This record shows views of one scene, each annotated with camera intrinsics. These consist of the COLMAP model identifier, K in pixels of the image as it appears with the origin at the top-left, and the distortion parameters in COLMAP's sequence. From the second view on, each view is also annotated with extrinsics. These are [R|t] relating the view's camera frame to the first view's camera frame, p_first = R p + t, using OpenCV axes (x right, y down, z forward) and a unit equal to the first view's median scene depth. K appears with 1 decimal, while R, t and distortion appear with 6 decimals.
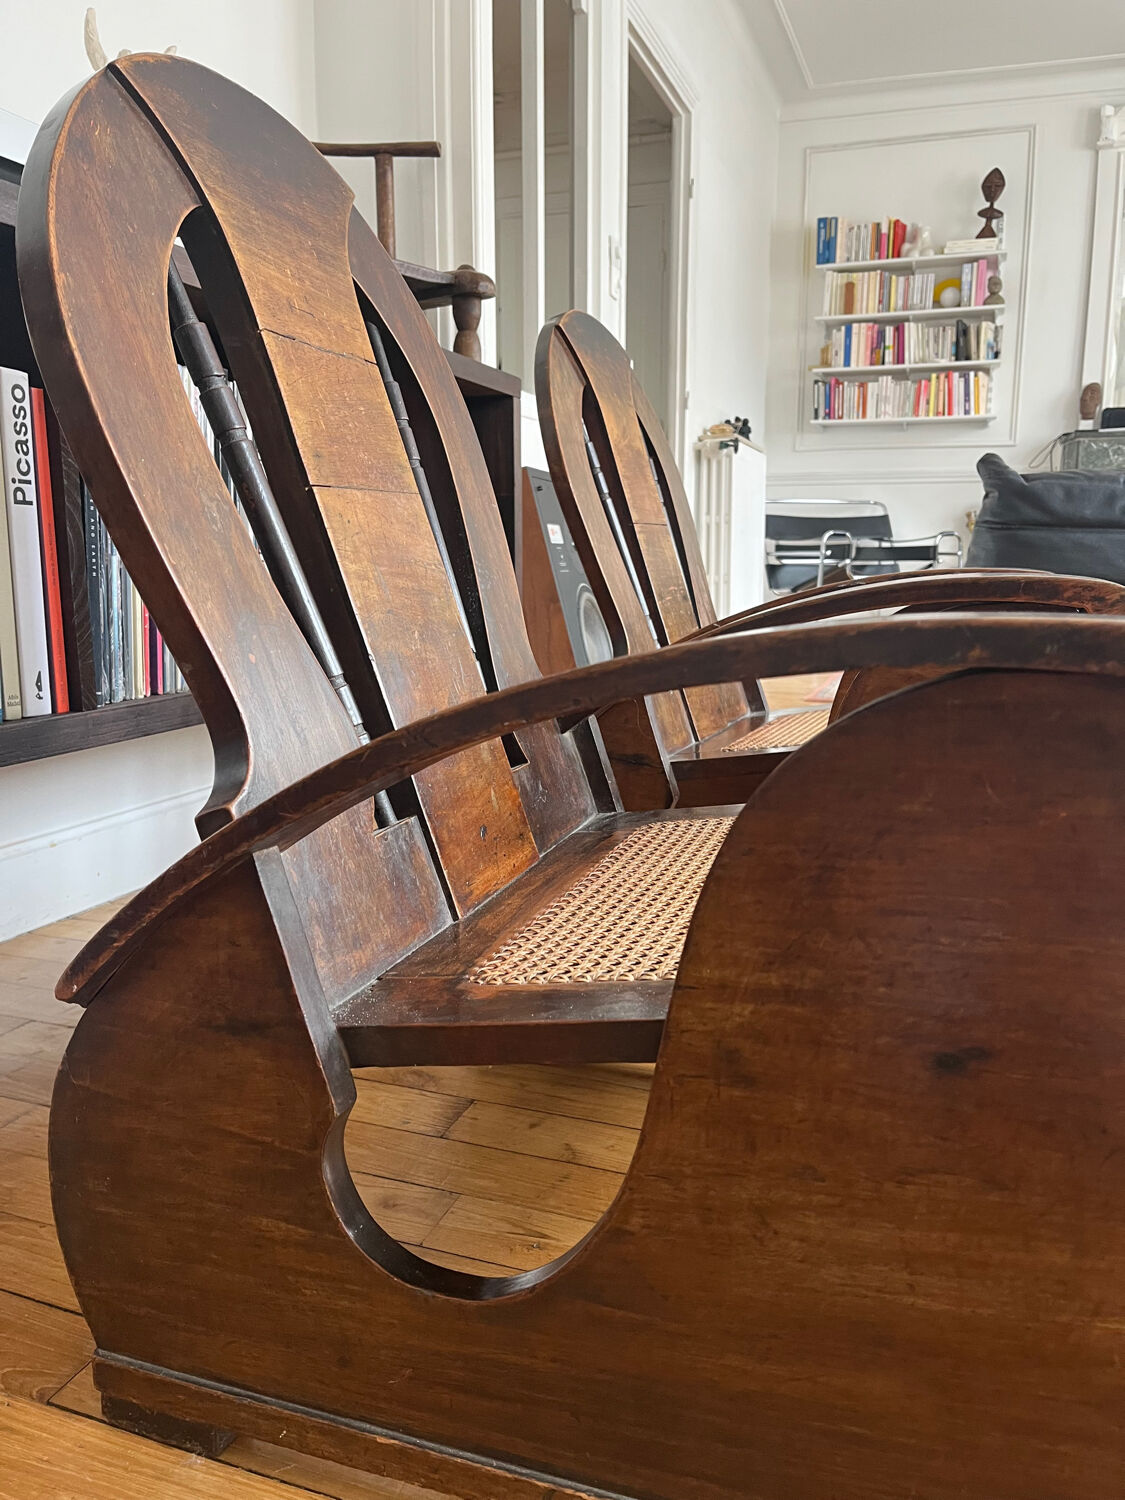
lens RADIAL K [[1137.4, 0, 583.3], [0, 1137.4, 749.8], [0, 0, 1]] dist [0.059625, -0.091240]
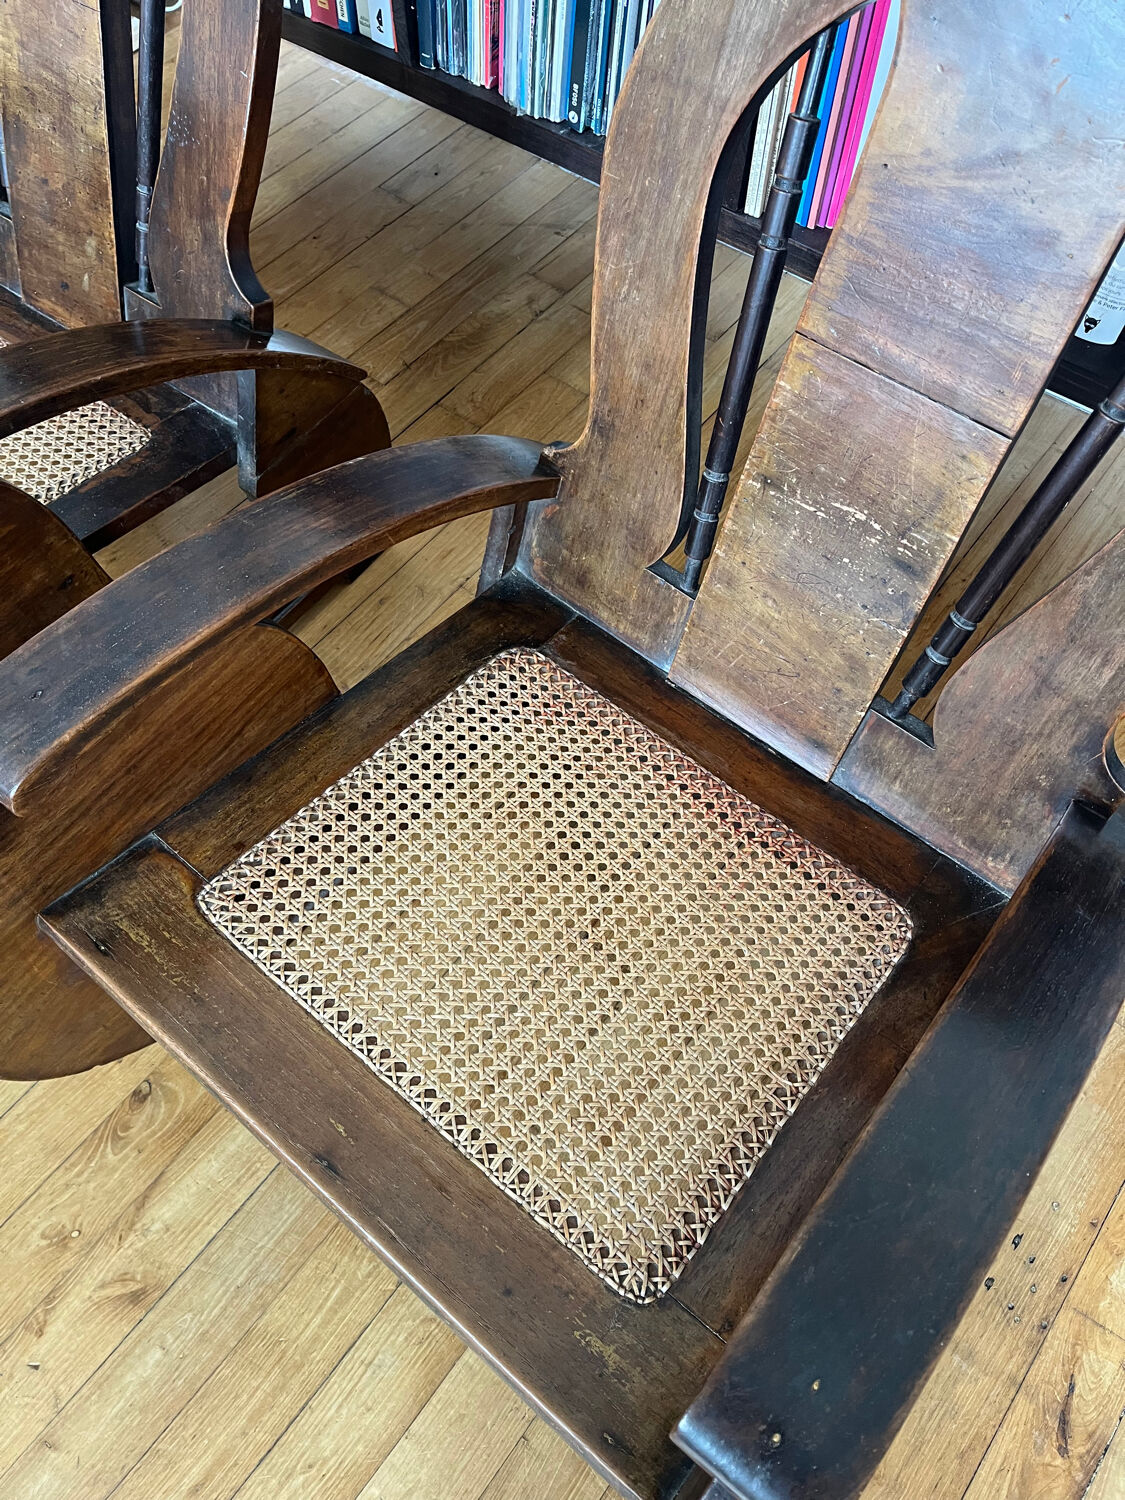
lens RADIAL K [[1141.9, 0, 577.2], [0, 1141.9, 739.2], [0, 0, 1]] dist [0.063208, -0.097659]
pose [[-0.311759, 0.806968, -0.501607, 0.770927], [-0.169453, 0.472234, 0.865032, -0.879403], [0.934929, 0.354680, -0.010480, 1.639811]]
